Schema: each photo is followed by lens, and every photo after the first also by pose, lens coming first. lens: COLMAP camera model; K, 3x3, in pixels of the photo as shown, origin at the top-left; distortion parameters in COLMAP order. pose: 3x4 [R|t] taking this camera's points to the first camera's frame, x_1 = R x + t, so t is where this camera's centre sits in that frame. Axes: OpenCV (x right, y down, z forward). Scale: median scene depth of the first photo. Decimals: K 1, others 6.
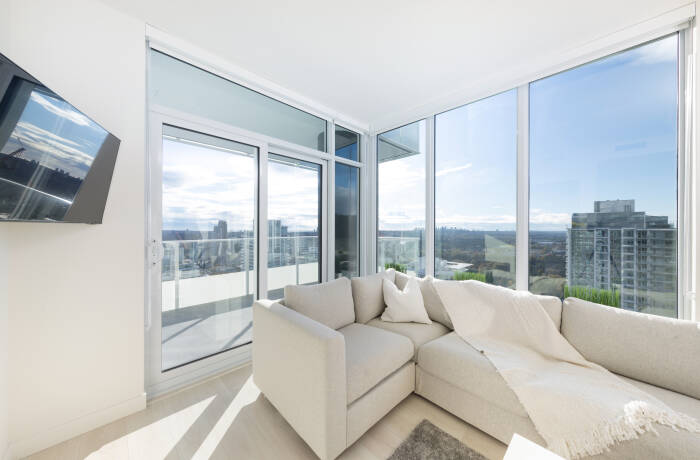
lens RADIAL K [[244.3, 0, 350.9], [0, 244.3, 227.7], [0, 0, 1]] dist [0.001935, 0.000052]
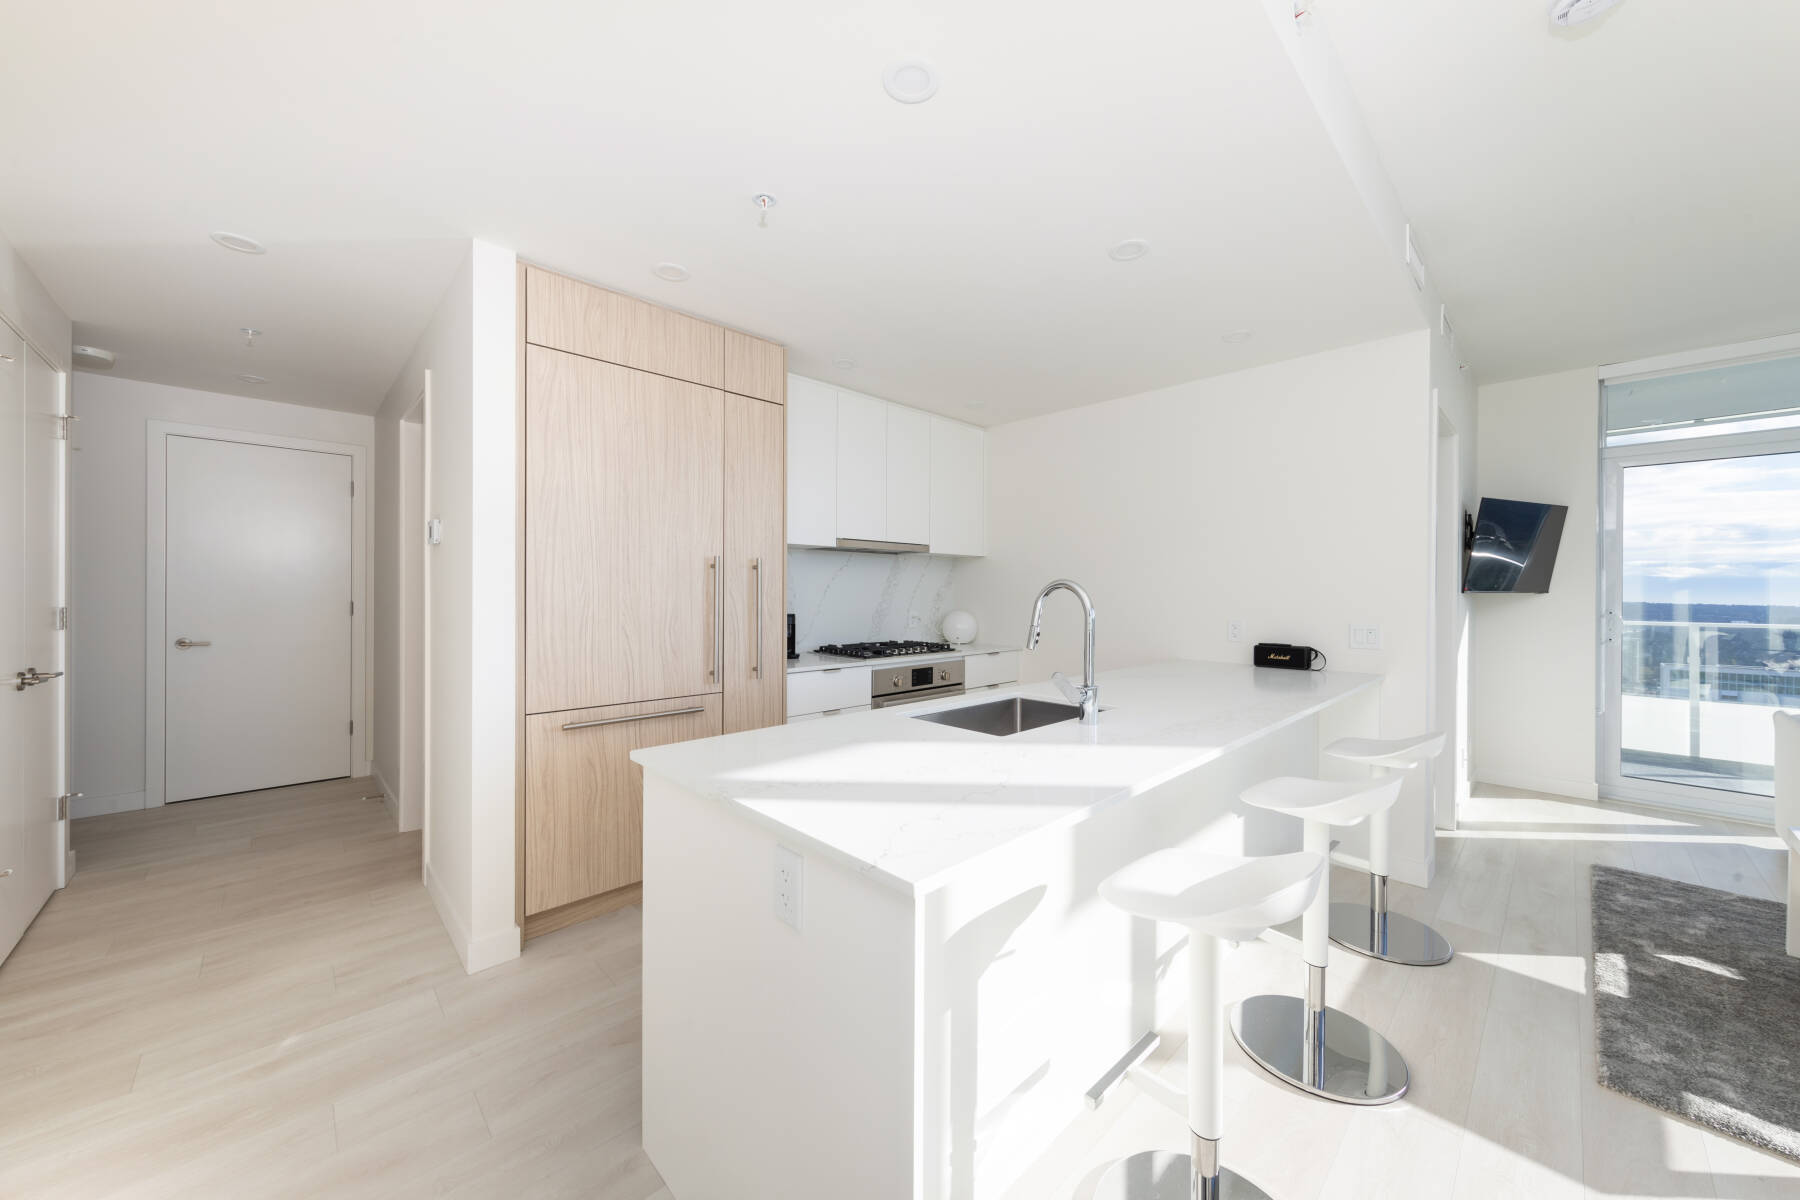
lens RADIAL K [[640.1, 0, 903.1], [0, 640.1, 597.4], [0, 0, 1]] dist [0.002922, -0.000519]
pose [[-0.016041, 0.003119, -0.999866, 0.738286], [-0.002967, 0.999991, 0.003167, 0.000521], [0.999867, 0.003017, -0.016032, -0.714884]]
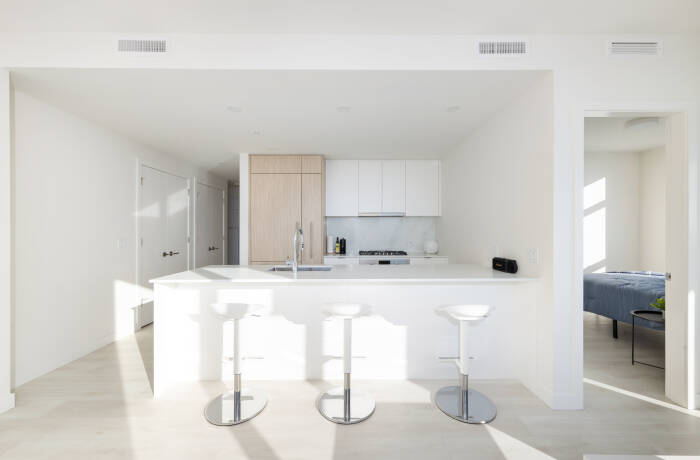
lens RADIAL K [[268.8, 0, 356.0], [0, 268.8, 233.0], [0, 0, 1]] dist [0.000239, -0.000472]
pose [[-0.696661, -0.002964, -0.717394, 0.610169], [-0.001908, 0.999996, -0.002278, 0.003448], [0.717398, -0.000218, -0.696664, 0.015144]]
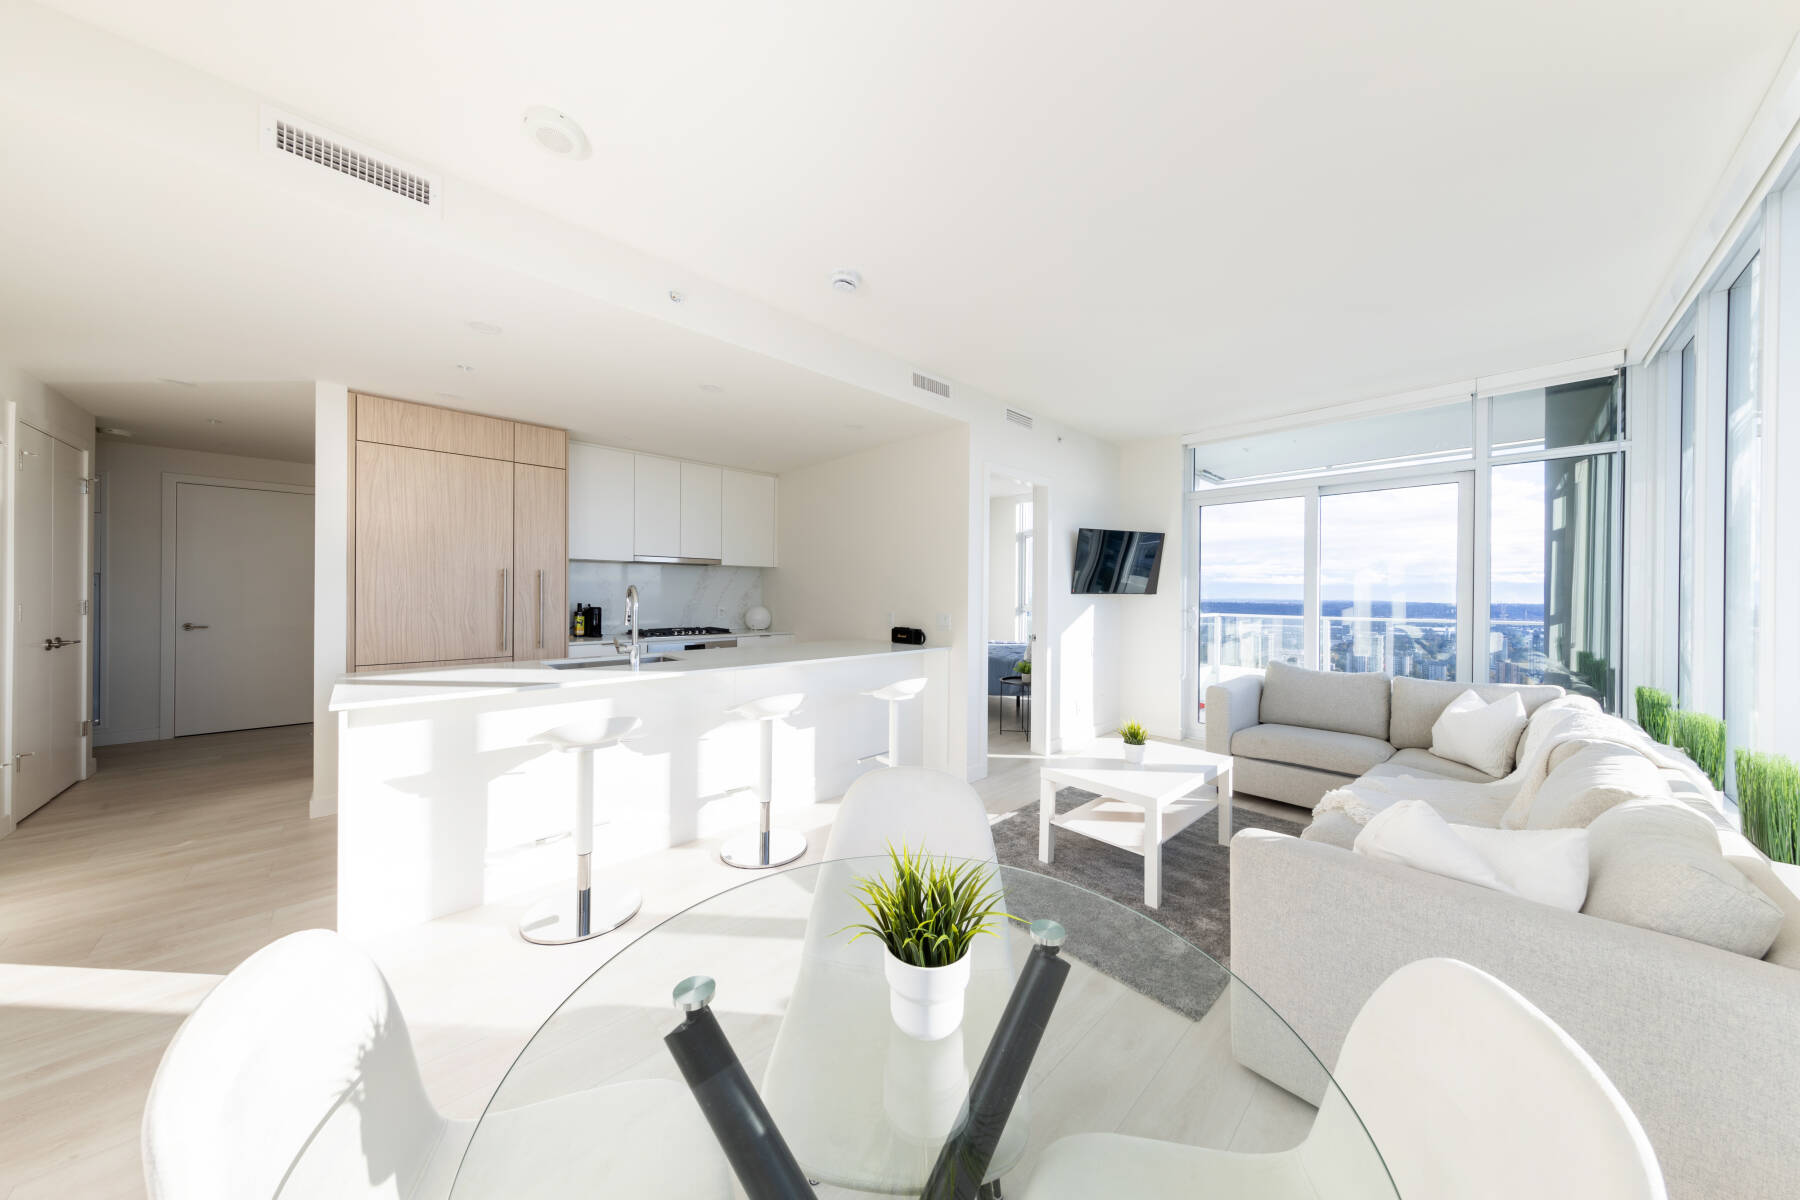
lens RADIAL K [[561.8, 0, 901.5], [0, 561.8, 596.6], [0, 0, 1]] dist [0.006663, -0.000219]
pose [[-0.025102, 0.000361, -0.999685, 1.013858], [-0.005101, 0.999987, 0.000489, 0.001906], [0.999672, 0.005112, -0.025100, -0.177854]]
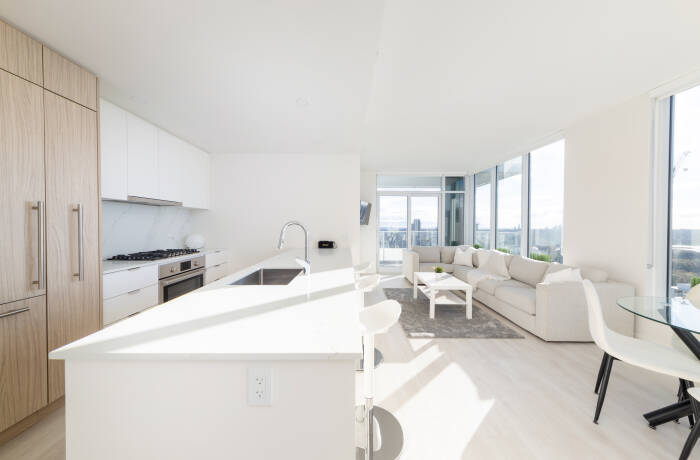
lens RADIAL K [[226.5, 0, 349.2], [0, 226.5, 228.4], [0, 0, 1]] dist [0.002903, -0.000254]
pose [[0.712933, 0.007788, -0.701189, 0.632638], [0.002090, 0.999910, 0.013231, -0.002931], [0.701229, -0.010899, 0.712853, -0.859133]]
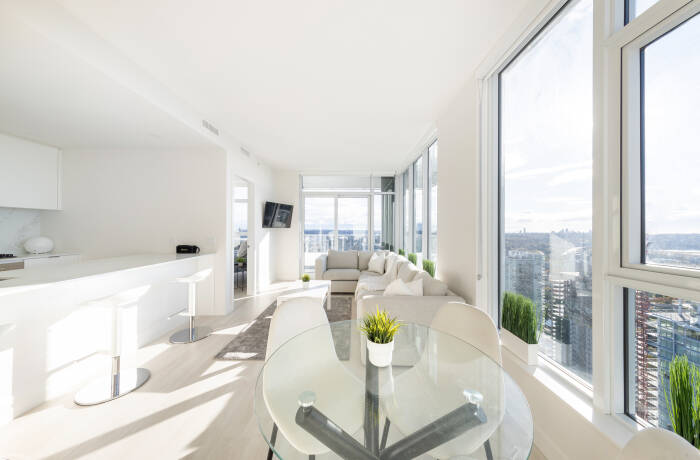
lens RADIAL K [[226.5, 0, 349.5], [0, 226.5, 228.9], [0, 0, 1]] dist [0.002903, -0.000254]
pose [[0.700785, -0.000520, -0.713373, 0.971480], [0.000741, 1.000000, -0.000002, 0.001210], [0.713372, -0.000527, 0.700785, -0.372519]]
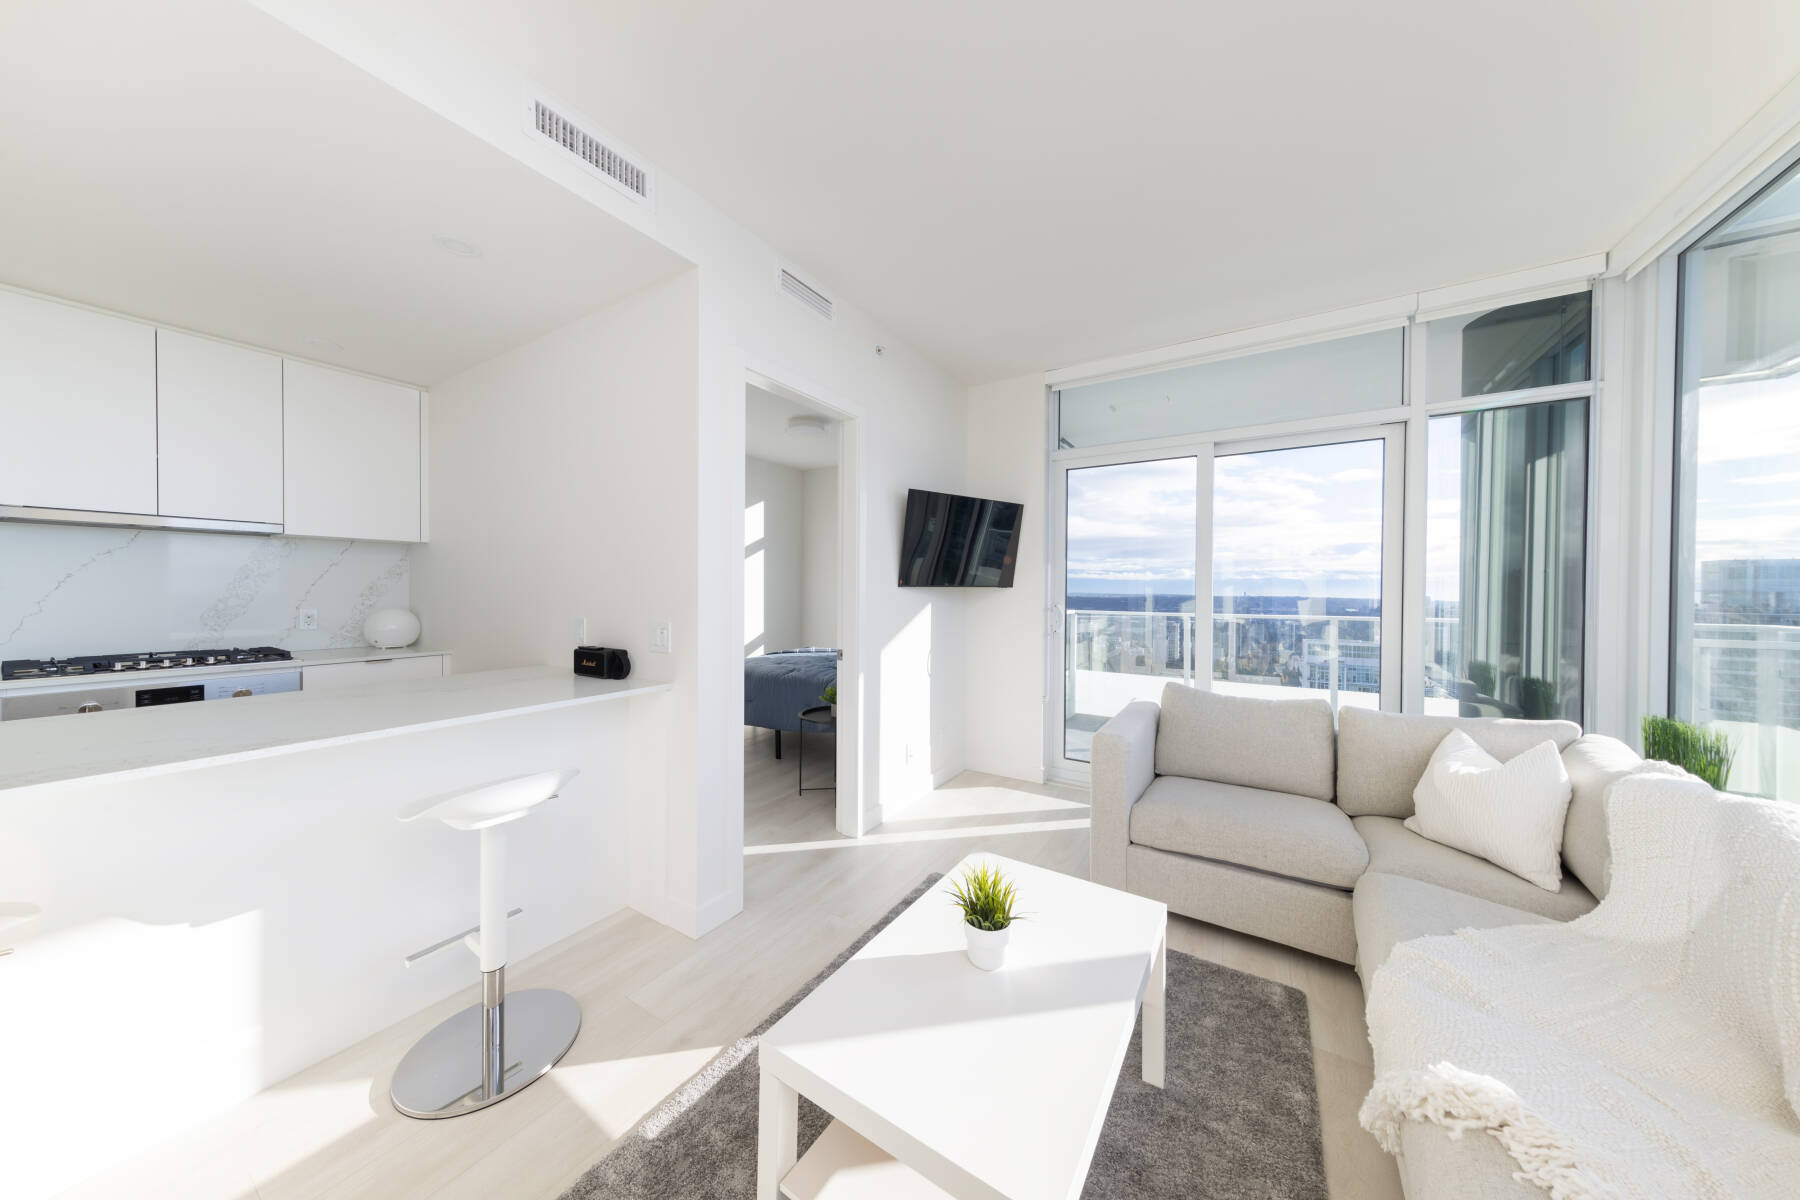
lens RADIAL K [[561.8, 0, 901.0], [0, 561.8, 594.9], [0, 0, 1]] dist [0.006663, -0.000219]
pose [[0.219592, 0.005292, -0.975577, 0.547011], [-0.003130, 0.999984, 0.004720, 0.002728], [0.975587, 0.002017, 0.219605, -0.000932]]
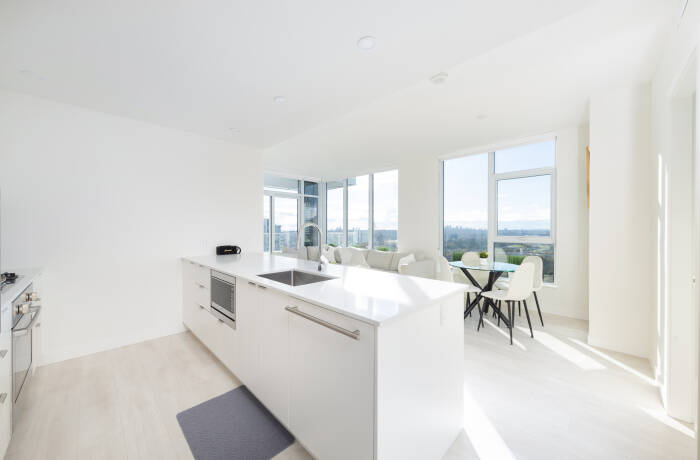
lens RADIAL K [[268.8, 0, 344.1], [0, 268.8, 224.4], [0, 0, 1]] dist [0.000239, -0.000472]
pose [[0.999751, -0.002353, -0.022187, 0.309971], [0.002190, 0.999970, -0.007380, -0.006944], [0.022204, 0.007329, 0.999727, -1.236178]]
